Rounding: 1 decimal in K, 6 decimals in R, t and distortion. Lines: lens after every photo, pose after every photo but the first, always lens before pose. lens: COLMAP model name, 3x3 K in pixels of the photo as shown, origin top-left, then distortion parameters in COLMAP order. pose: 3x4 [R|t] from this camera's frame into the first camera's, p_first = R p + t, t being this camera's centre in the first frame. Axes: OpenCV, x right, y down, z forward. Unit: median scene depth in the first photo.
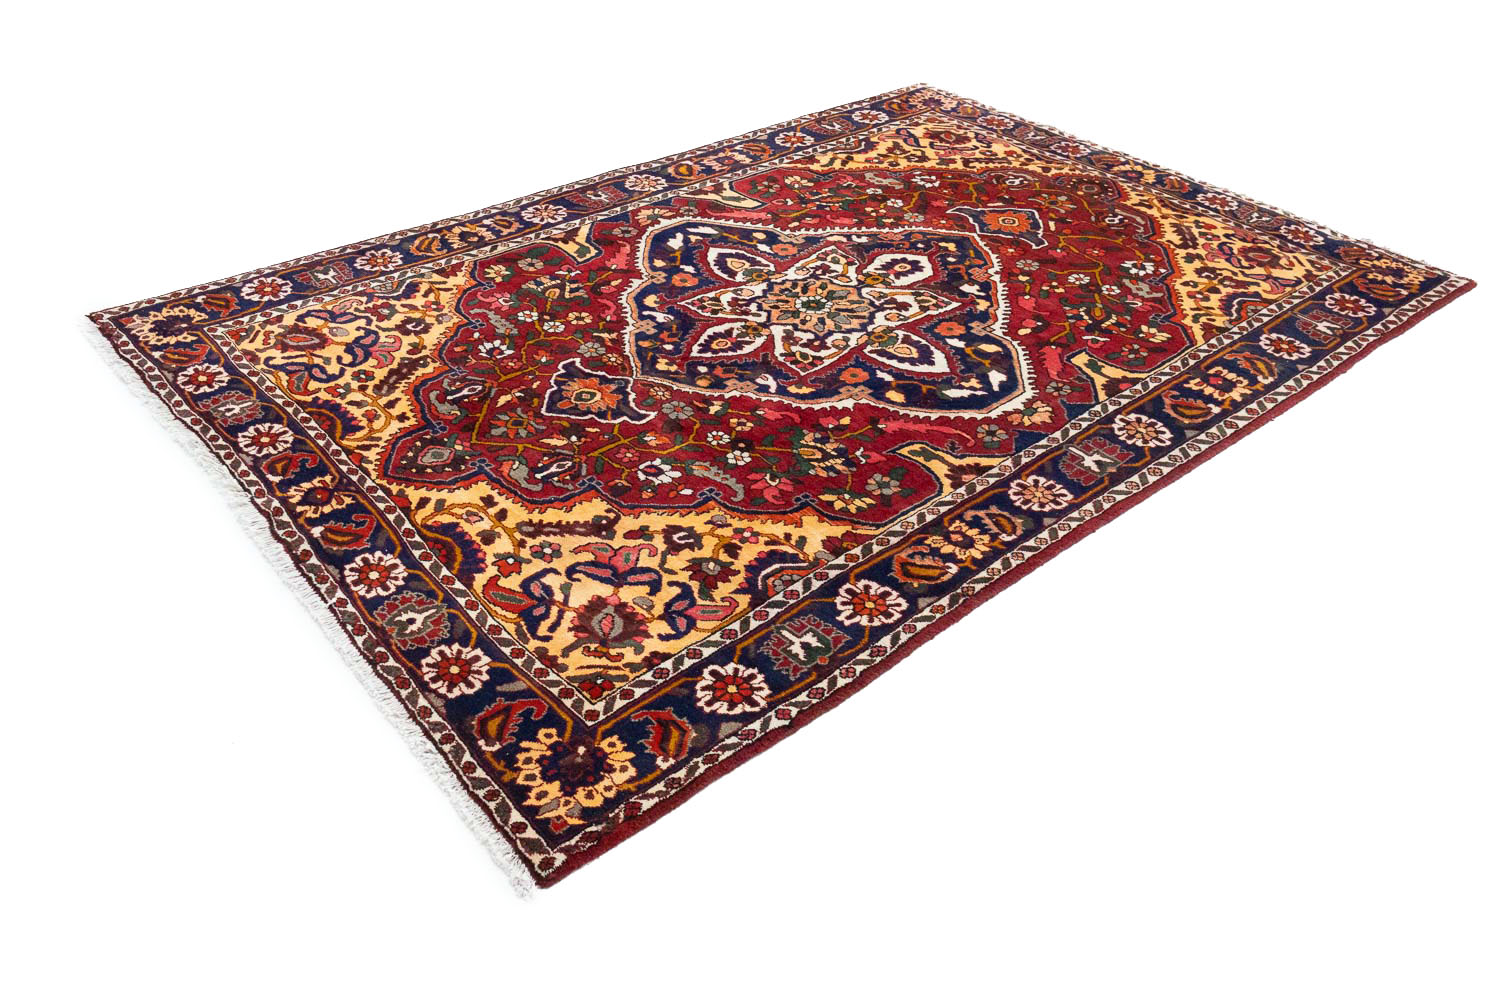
lens RADIAL K [[1243.5, 0, 738.9], [0, 1243.5, 497.9], [0, 0, 1]] dist [0.005502, -0.009112]
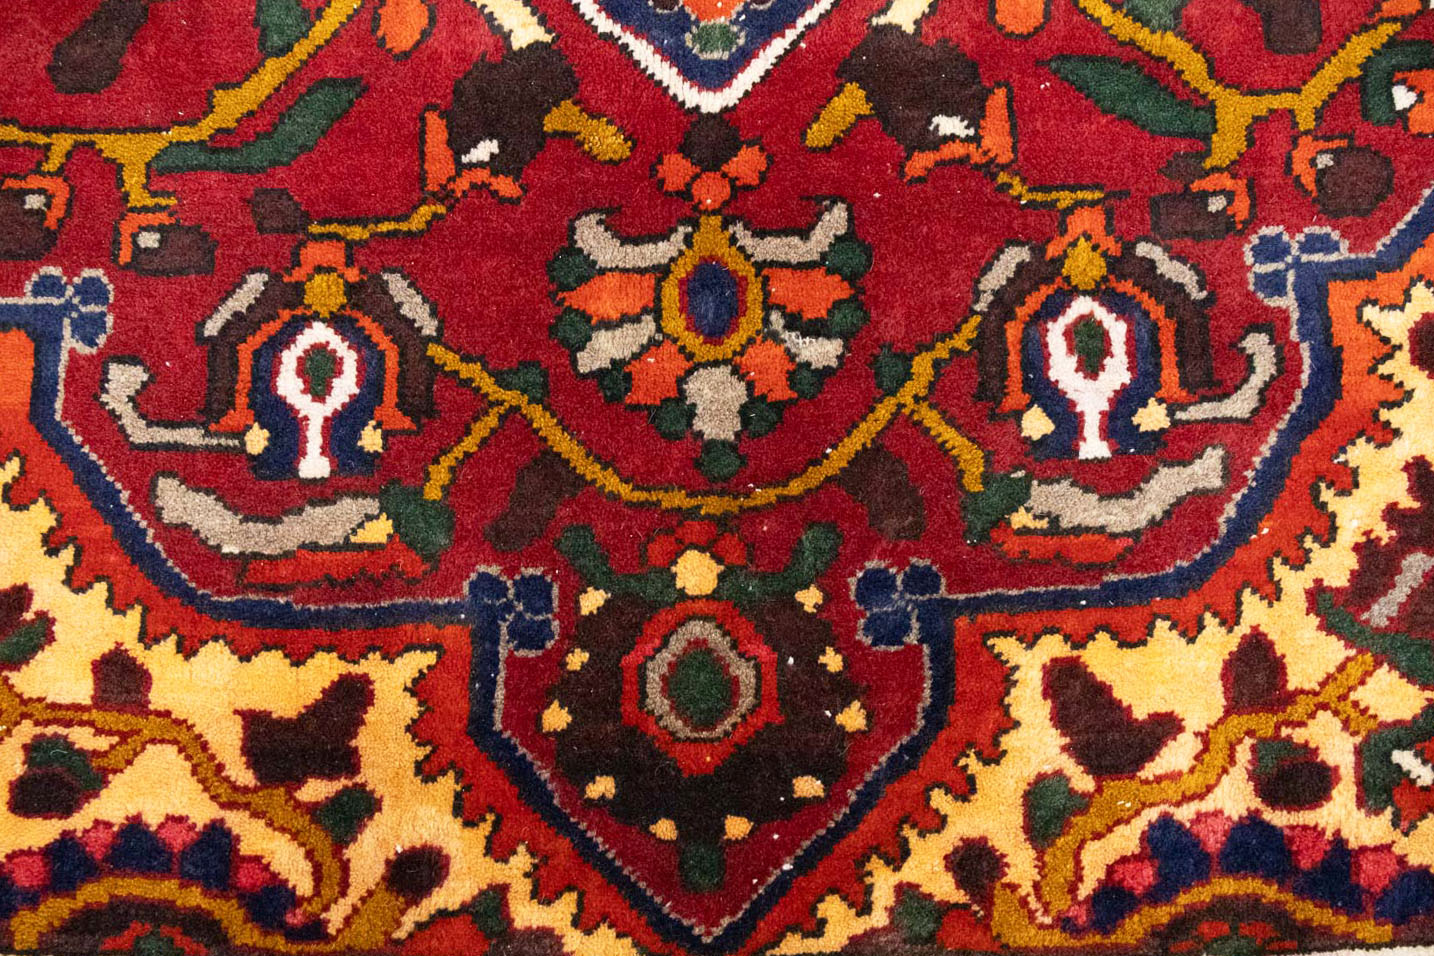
lens RADIAL K [[1188.8, 0, 715.8], [0, 1188.8, 477.0], [0, 0, 1]] dist [0.005502, -0.009112]
pose [[-0.672335, 0.733147, -0.102281, 0.352498], [-0.438354, -0.282978, 0.853094, -0.460734], [0.596500, 0.618400, 0.511634, 1.164433]]
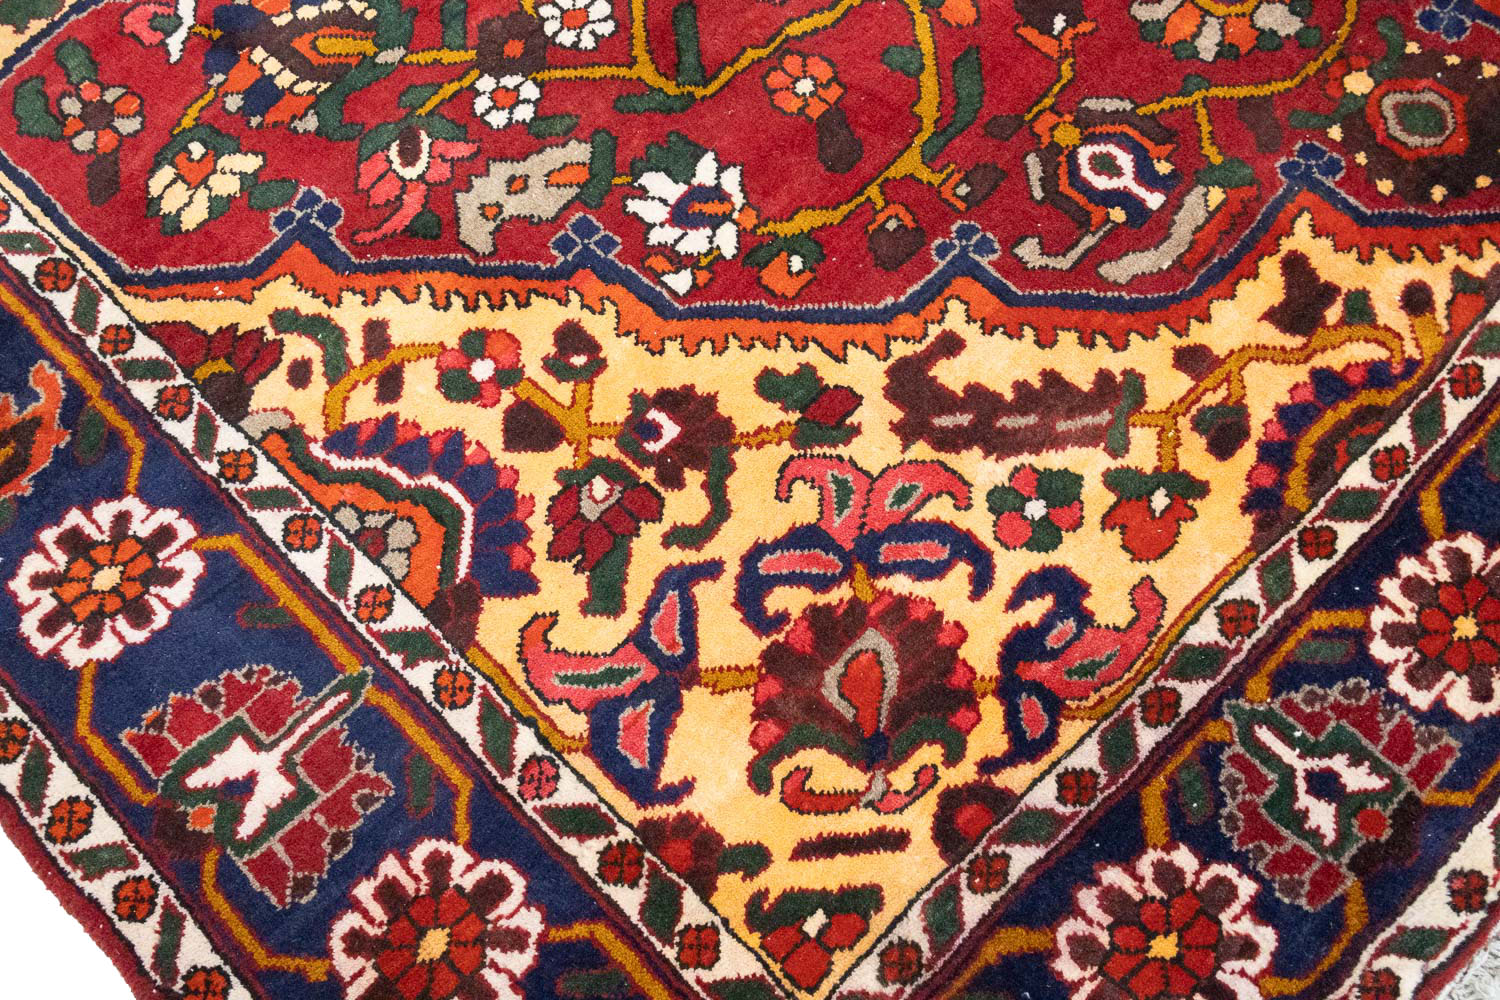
lens RADIAL K [[1243.5, 0, 743.3], [0, 1243.5, 499.7], [0, 0, 1]] dist [0.005502, -0.009112]
pose [[0.068749, 0.925782, -0.371754, 0.546290], [-0.545223, 0.346929, 0.763133, -0.426108], [0.835467, 0.150224, 0.528609, 0.989149]]
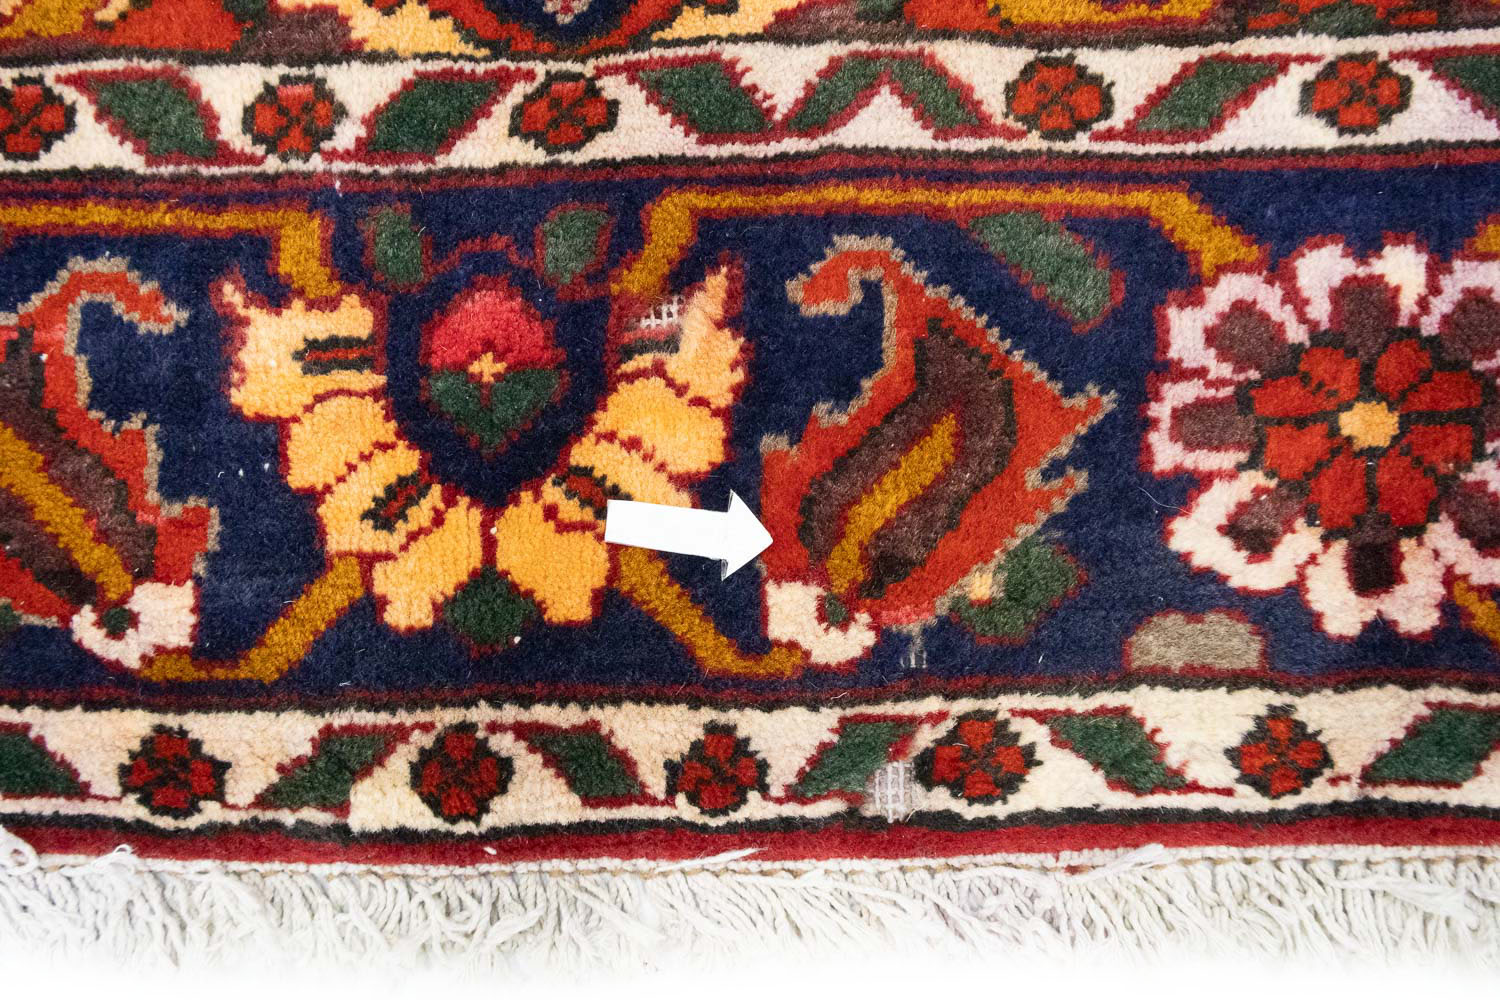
lens RADIAL K [[1243.5, 0, 750.9], [0, 1243.5, 498.0], [0, 0, 1]] dist [0.005502, -0.009112]
pose [[-0.677025, 0.733029, -0.065619, 0.415287], [-0.449911, -0.341674, 0.825130, -0.456156], [0.582424, 0.588156, 0.561120, 1.264184]]
